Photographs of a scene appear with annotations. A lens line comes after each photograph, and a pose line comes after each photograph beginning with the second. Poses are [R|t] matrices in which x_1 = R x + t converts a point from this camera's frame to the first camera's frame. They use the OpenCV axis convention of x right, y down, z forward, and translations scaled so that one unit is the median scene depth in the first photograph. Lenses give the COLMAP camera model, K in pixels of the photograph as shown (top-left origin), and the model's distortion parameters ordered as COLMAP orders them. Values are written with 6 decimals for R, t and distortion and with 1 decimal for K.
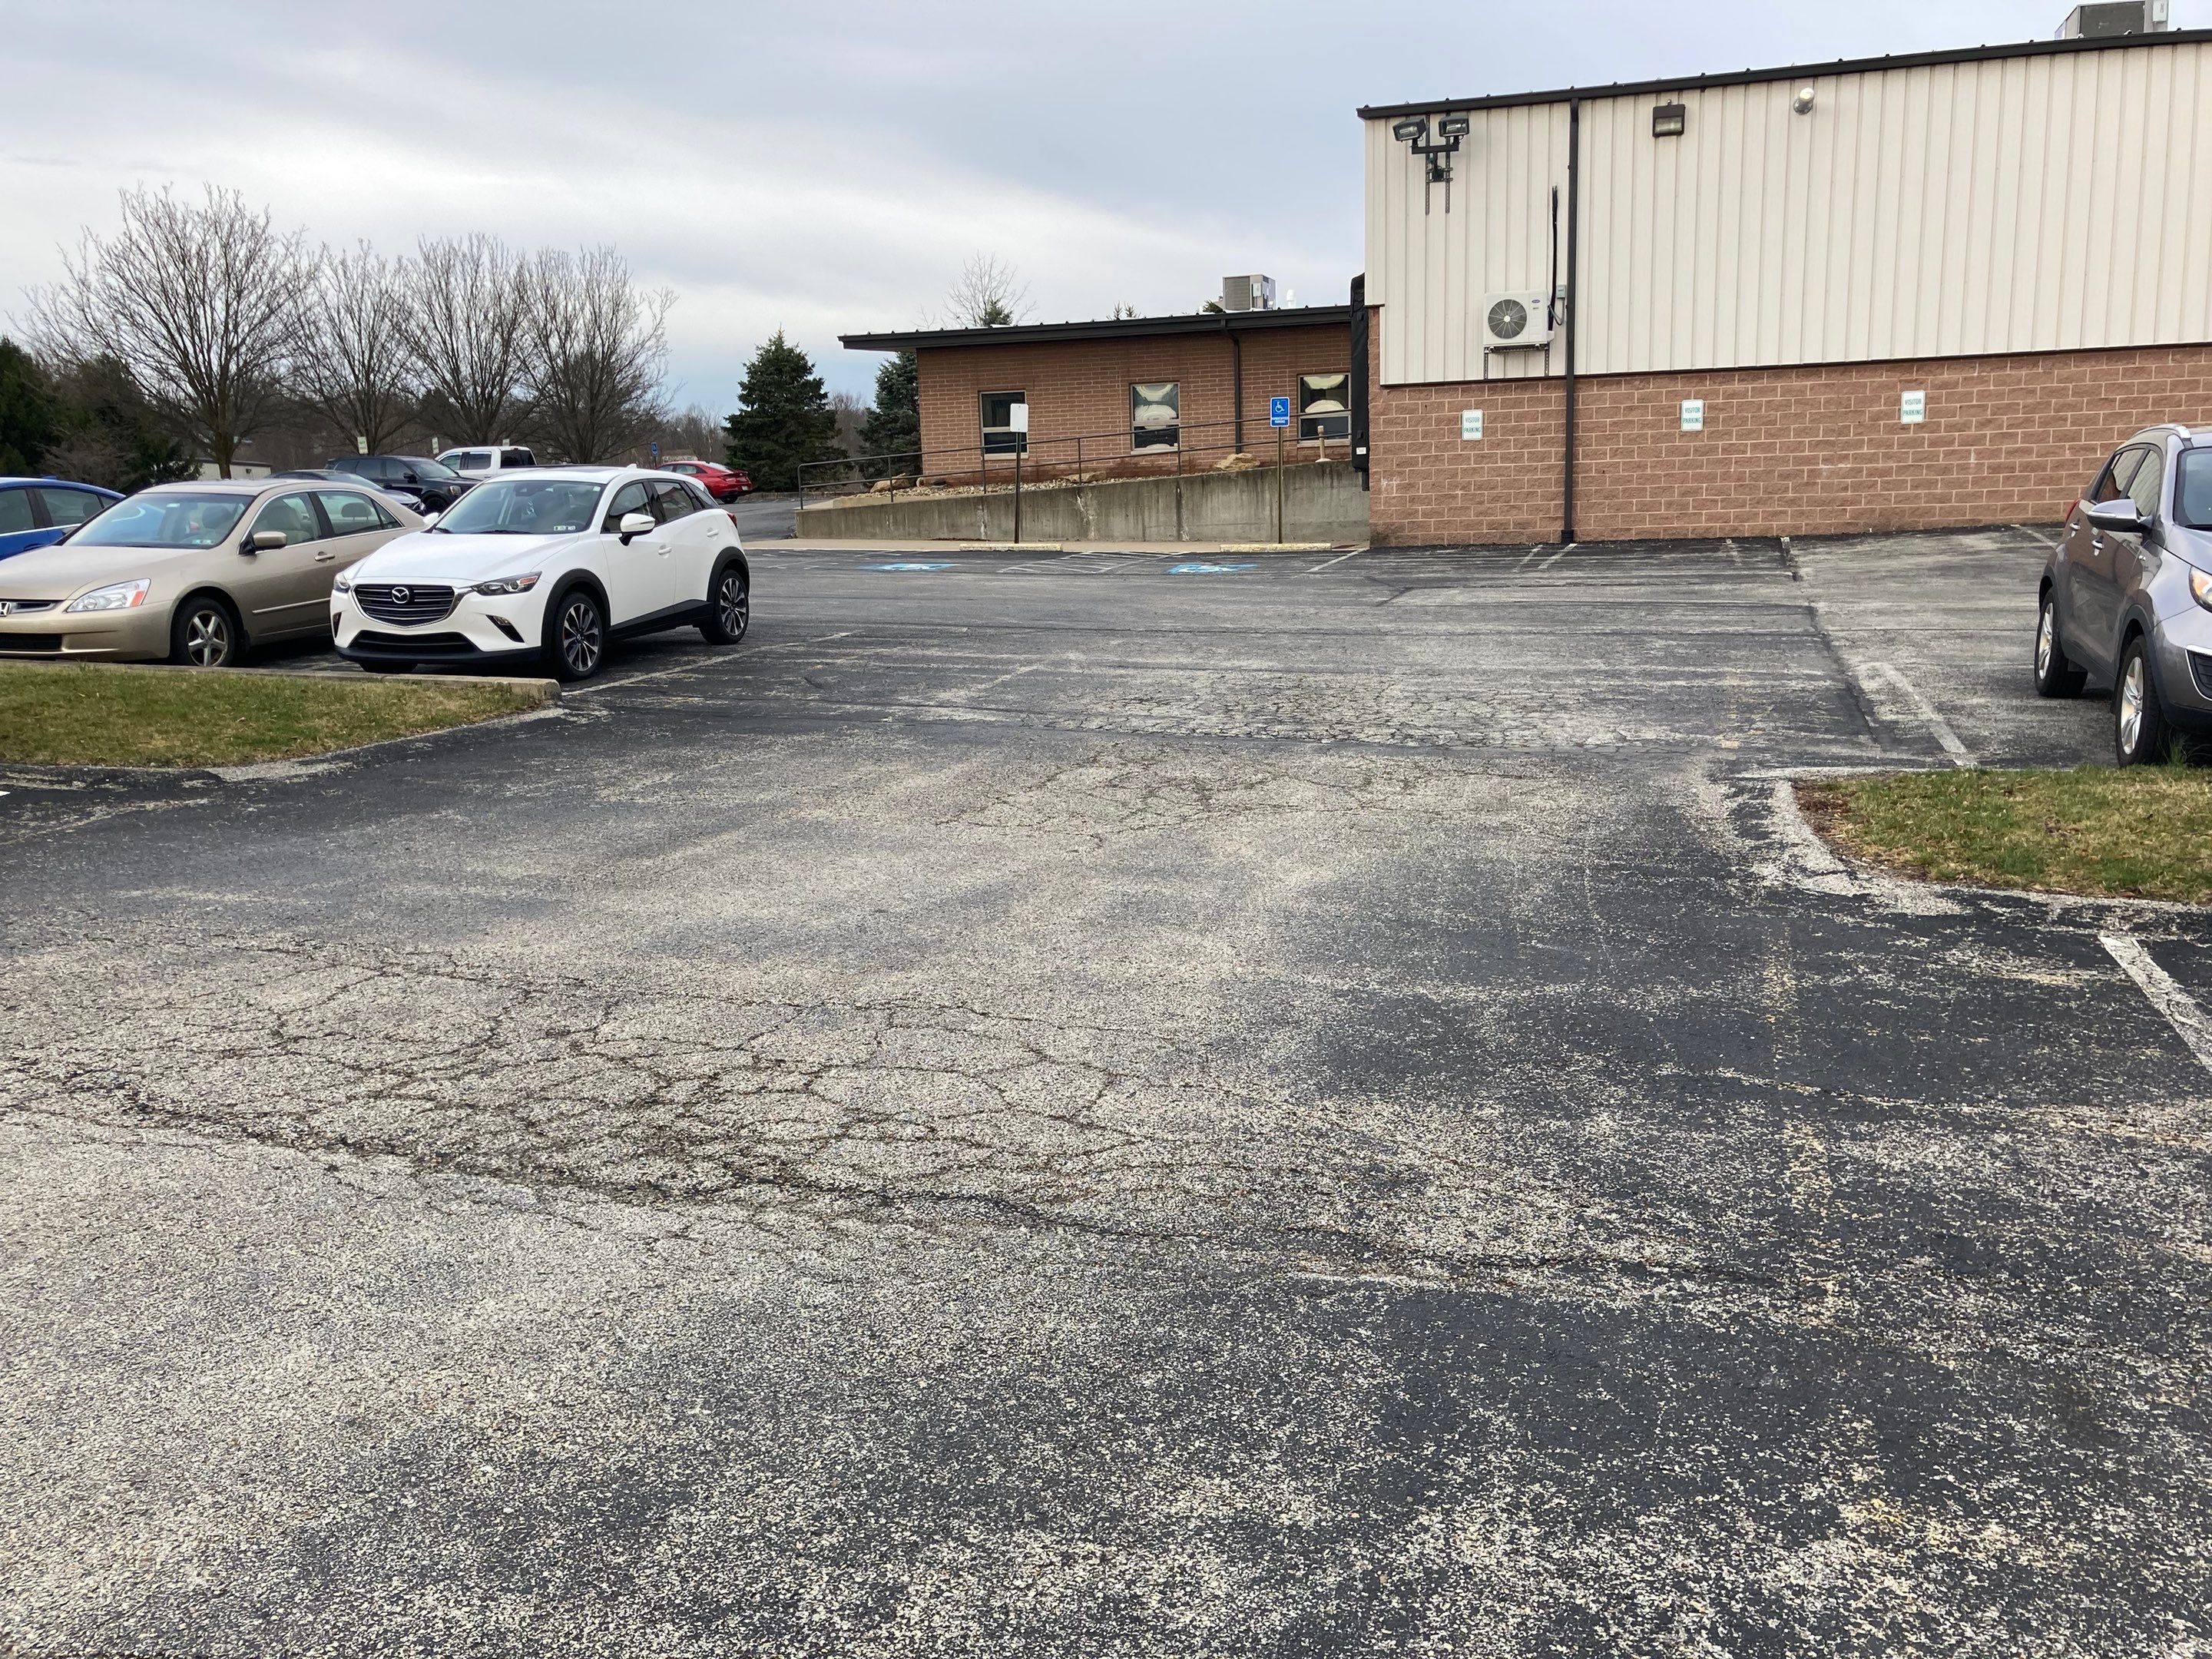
lens RADIAL K [[1740.2, 0, 1103.9], [0, 1740.2, 829.5], [0, 0, 1]] dist [0.027526, -0.047675]
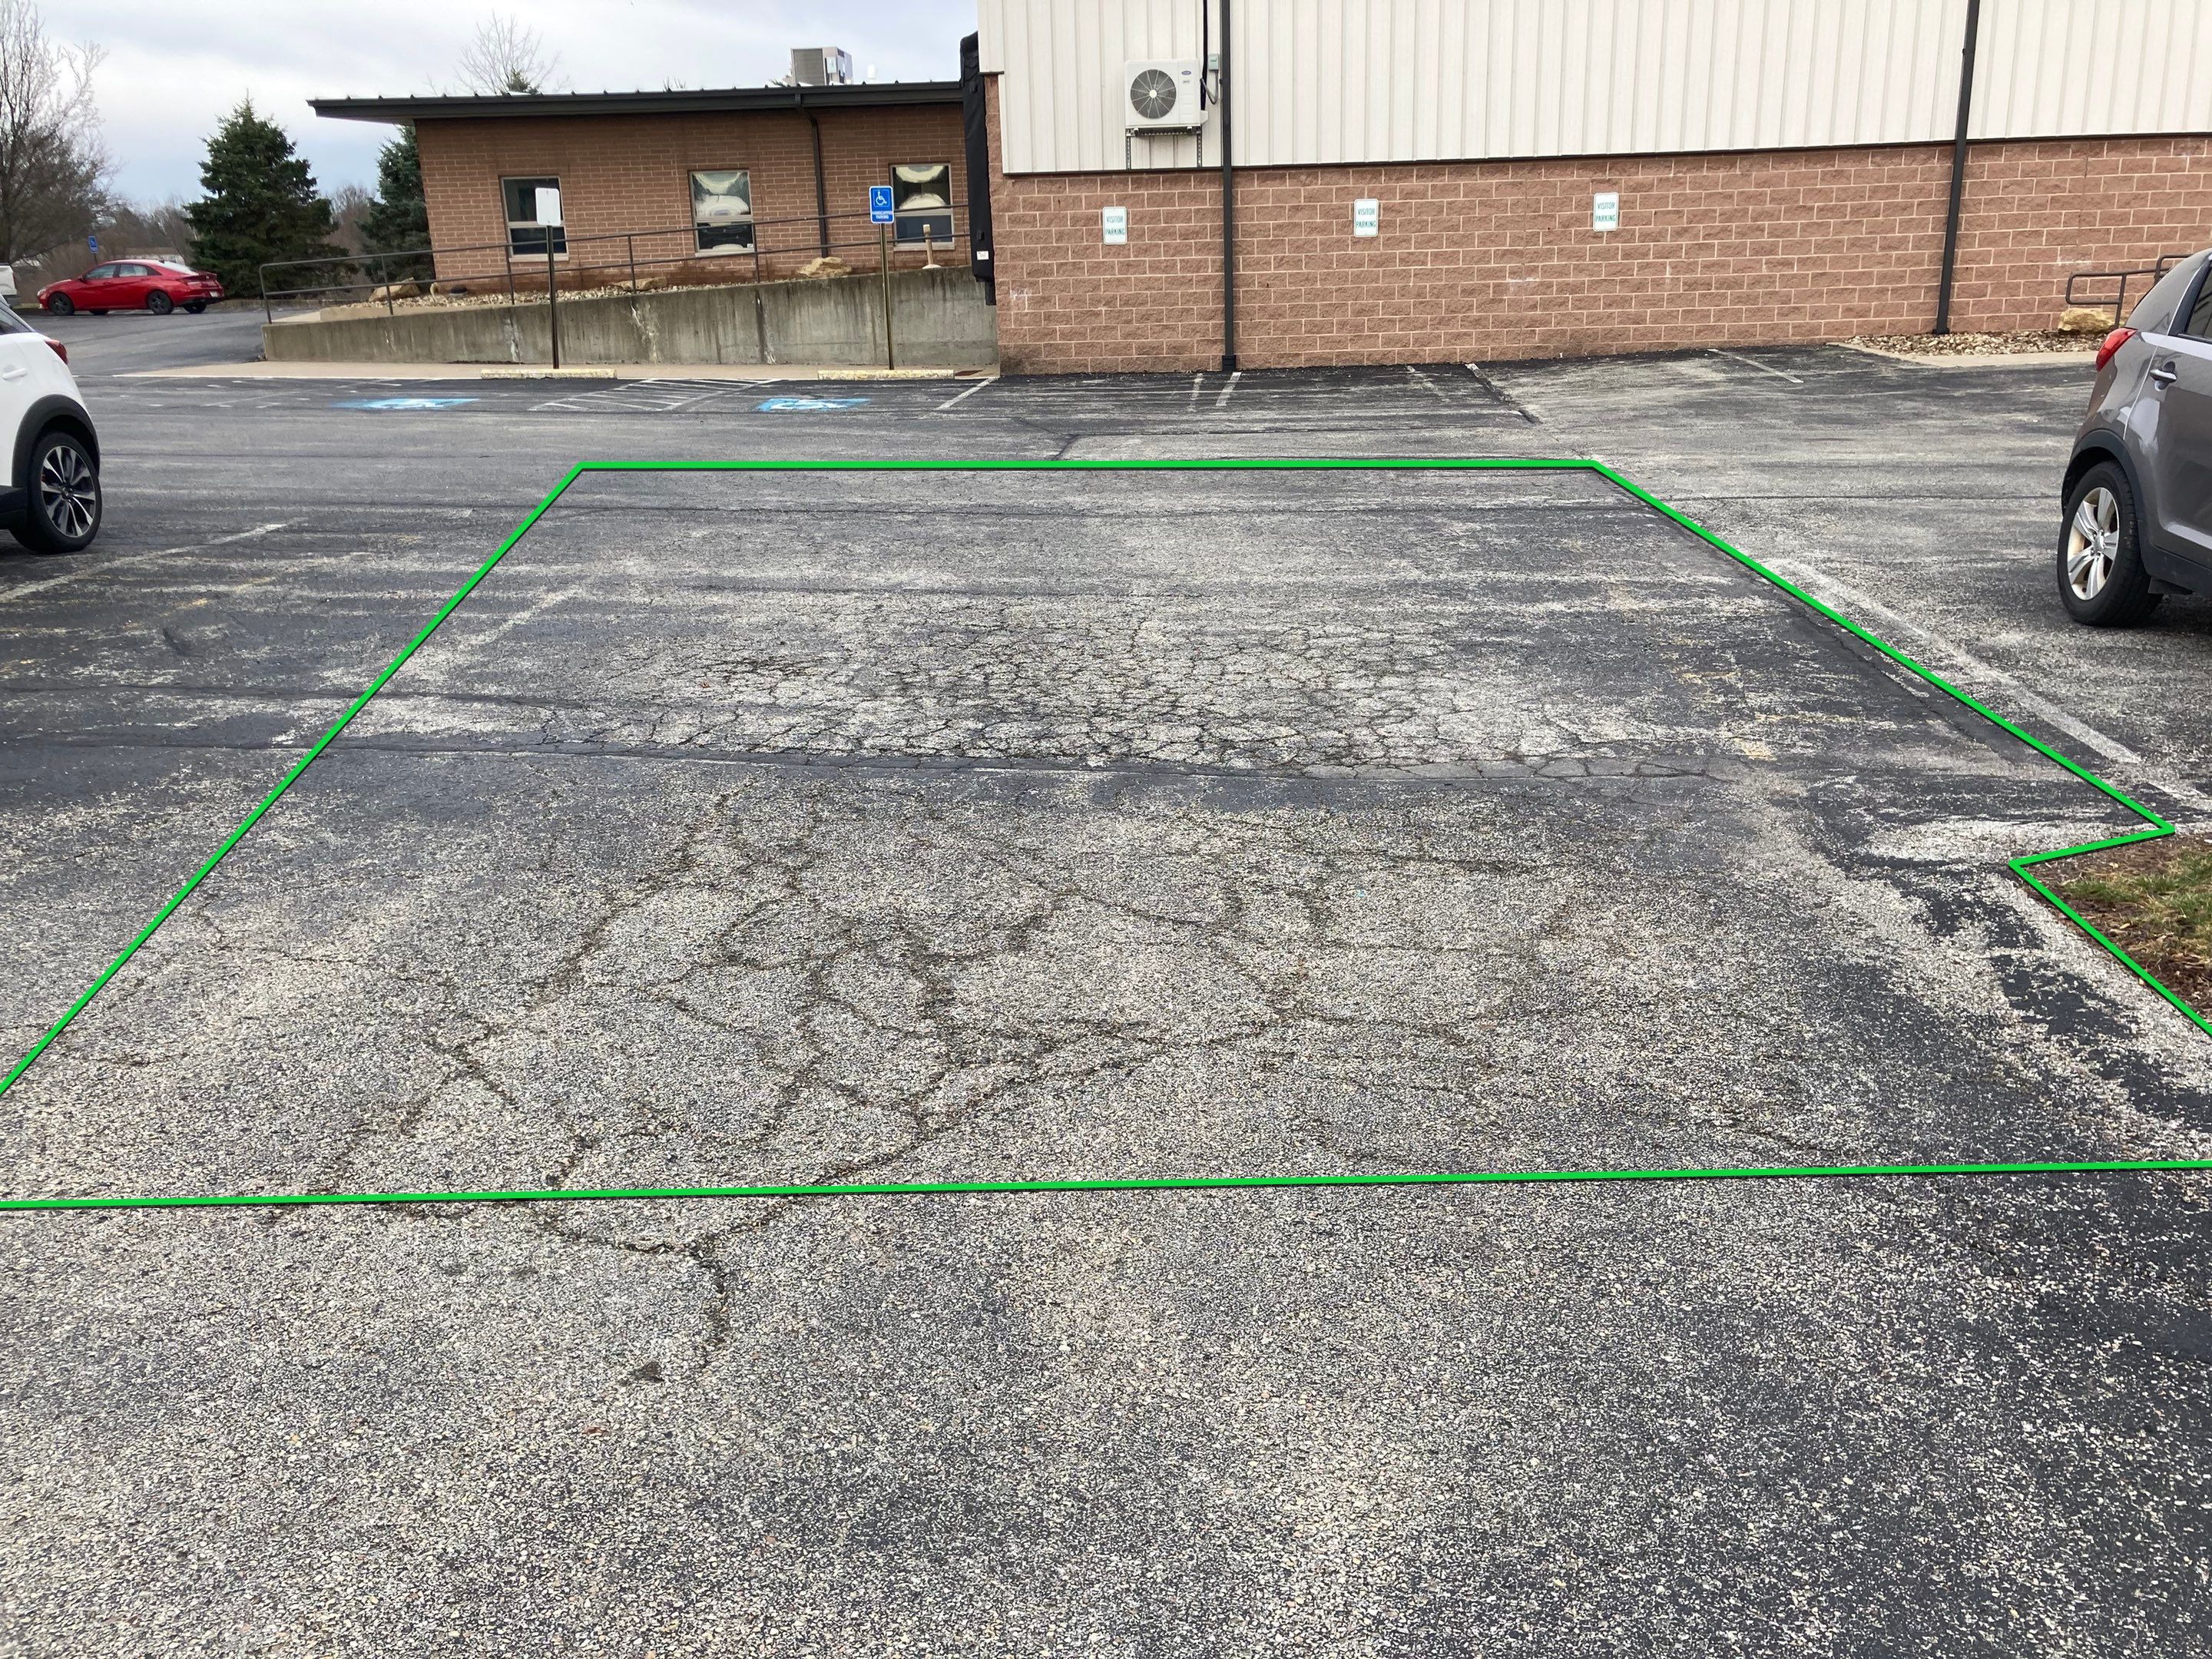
lens RADIAL K [[1740.2, 0, 1116.8], [0, 1740.2, 829.6], [0, 0, 1]] dist [0.027526, -0.047675]
pose [[0.970671, -0.063333, 0.231920, -0.000072], [0.039401, 0.993541, 0.106411, -0.034540], [-0.237161, -0.094152, 0.966897, 0.170502]]
